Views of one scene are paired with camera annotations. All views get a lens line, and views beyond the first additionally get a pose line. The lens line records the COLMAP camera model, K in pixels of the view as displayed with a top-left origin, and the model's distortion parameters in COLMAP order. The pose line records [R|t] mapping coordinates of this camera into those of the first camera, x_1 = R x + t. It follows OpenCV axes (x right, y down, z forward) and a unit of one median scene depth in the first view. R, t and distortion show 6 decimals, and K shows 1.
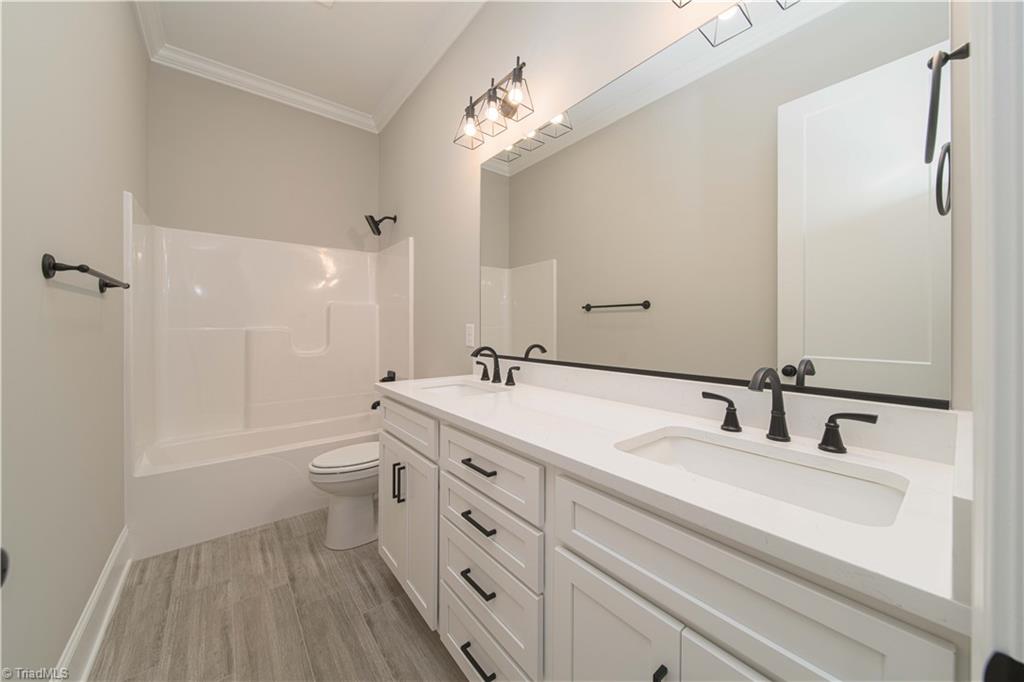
lens RADIAL K [[369.4, 0, 532.8], [0, 369.4, 328.5], [0, 0, 1]] dist [-0.000843, -0.000027]
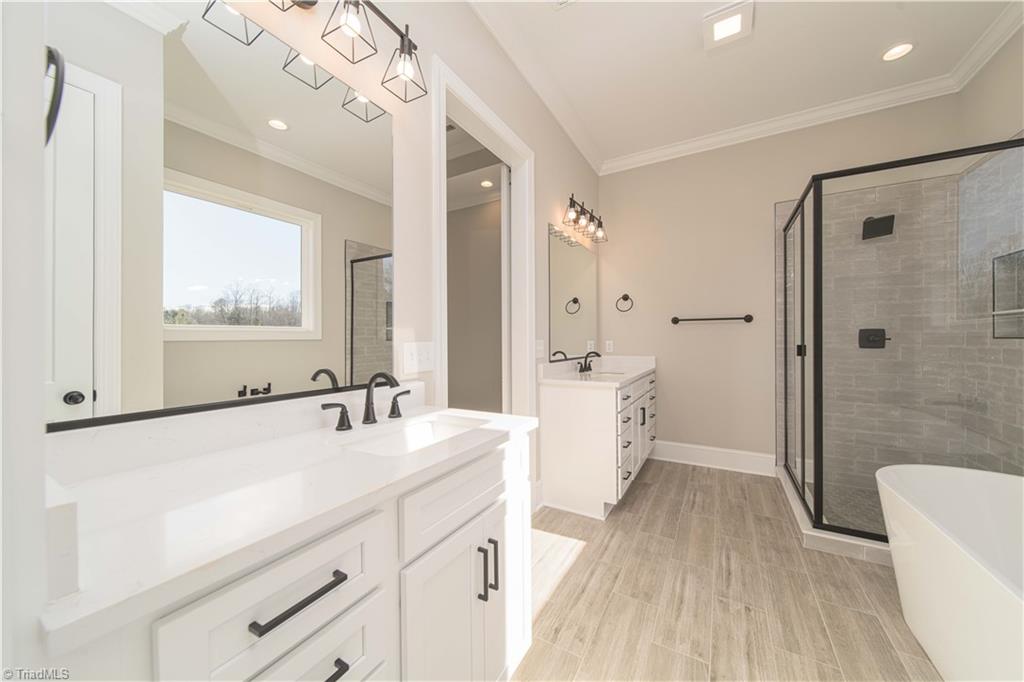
lens RADIAL K [[361.1, 0, 515.0], [0, 361.1, 339.3], [0, 0, 1]] dist [-0.001439, -0.000040]
pose [[-0.339931, 0.006727, 0.940426, -0.805793], [0.007260, 0.999963, -0.004529, -0.007734], [-0.940422, 0.005289, -0.339968, 0.943726]]
